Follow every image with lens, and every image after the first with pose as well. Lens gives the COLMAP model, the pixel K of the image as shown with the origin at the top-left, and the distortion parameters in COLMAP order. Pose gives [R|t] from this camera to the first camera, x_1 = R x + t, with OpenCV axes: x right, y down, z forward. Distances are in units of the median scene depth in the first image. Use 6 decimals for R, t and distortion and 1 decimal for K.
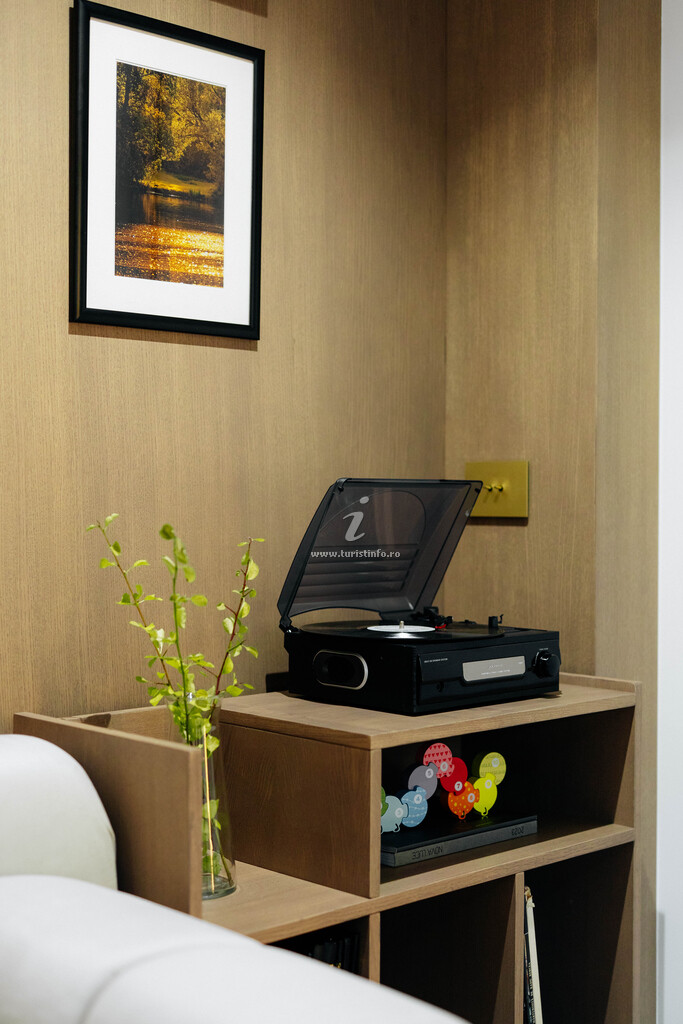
lens RADIAL K [[1450.0, 0, 341.5], [0, 1450.0, 512.0], [0, 0, 1]] dist [-0.012074, 0.018394]
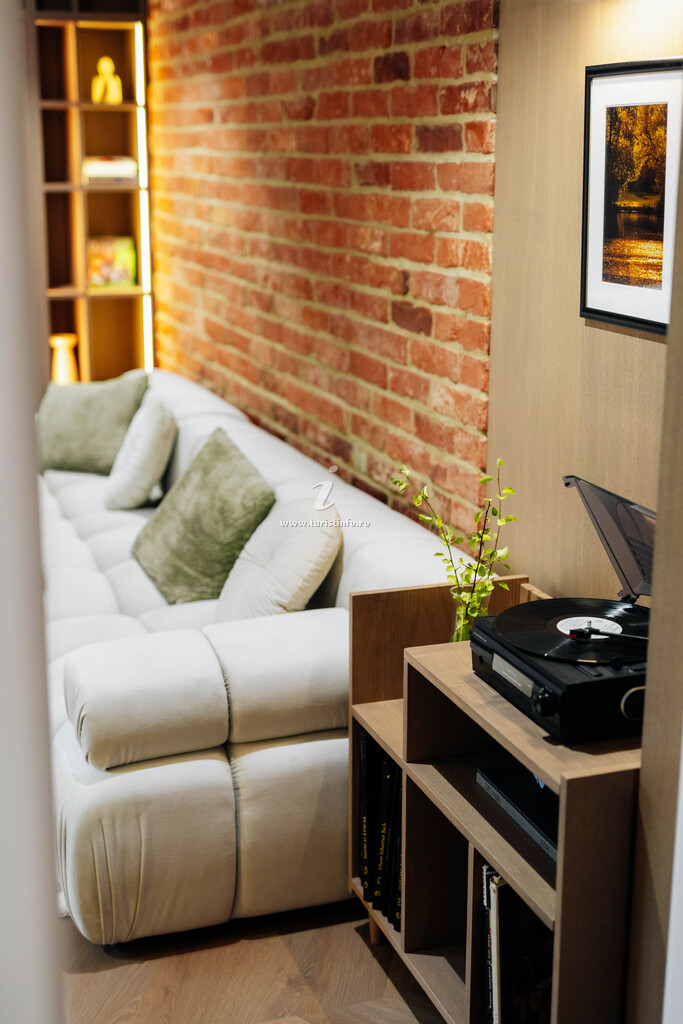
lens RADIAL K [[1450.0, 0, 341.5], [0, 1450.0, 512.0], [0, 0, 1]] dist [-0.012074, 0.018394]
pose [[-0.416135, 0.219461, -0.882422, 1.049812], [-0.014725, 0.968684, 0.247858, -0.266037], [0.909184, 0.116137, -0.399872, 1.263820]]
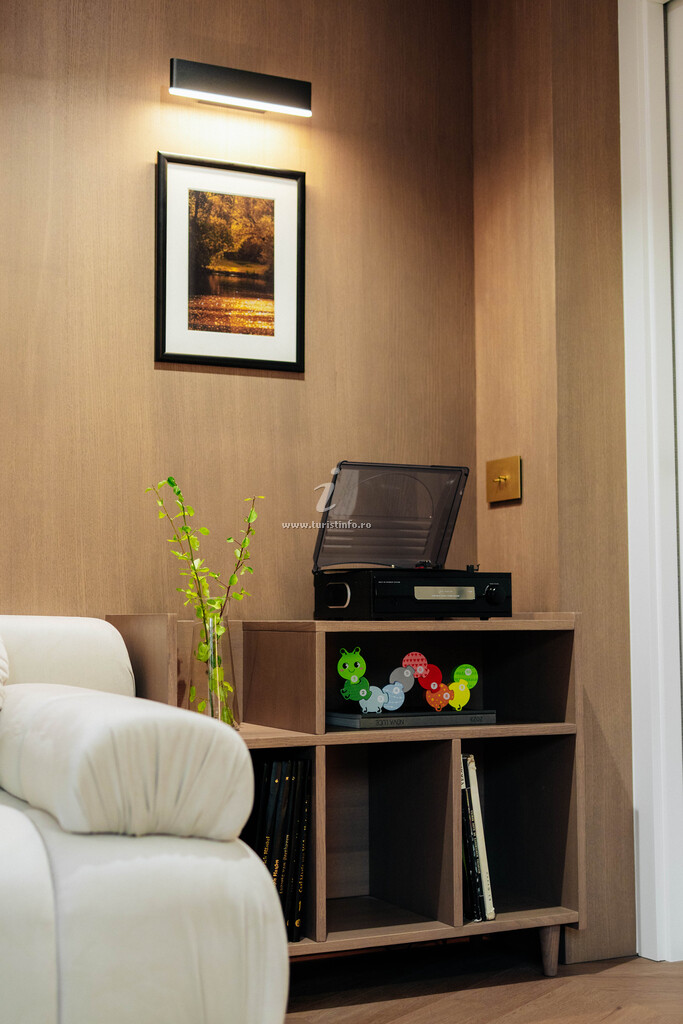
lens RADIAL K [[1450.0, 0, 341.5], [0, 1450.0, 512.0], [0, 0, 1]] dist [-0.012074, 0.018394]
pose [[0.952050, -0.030922, -0.304377, 0.421261], [0.004652, 0.996227, -0.086658, 0.145759], [0.305908, 0.081087, 0.948602, -0.332706]]
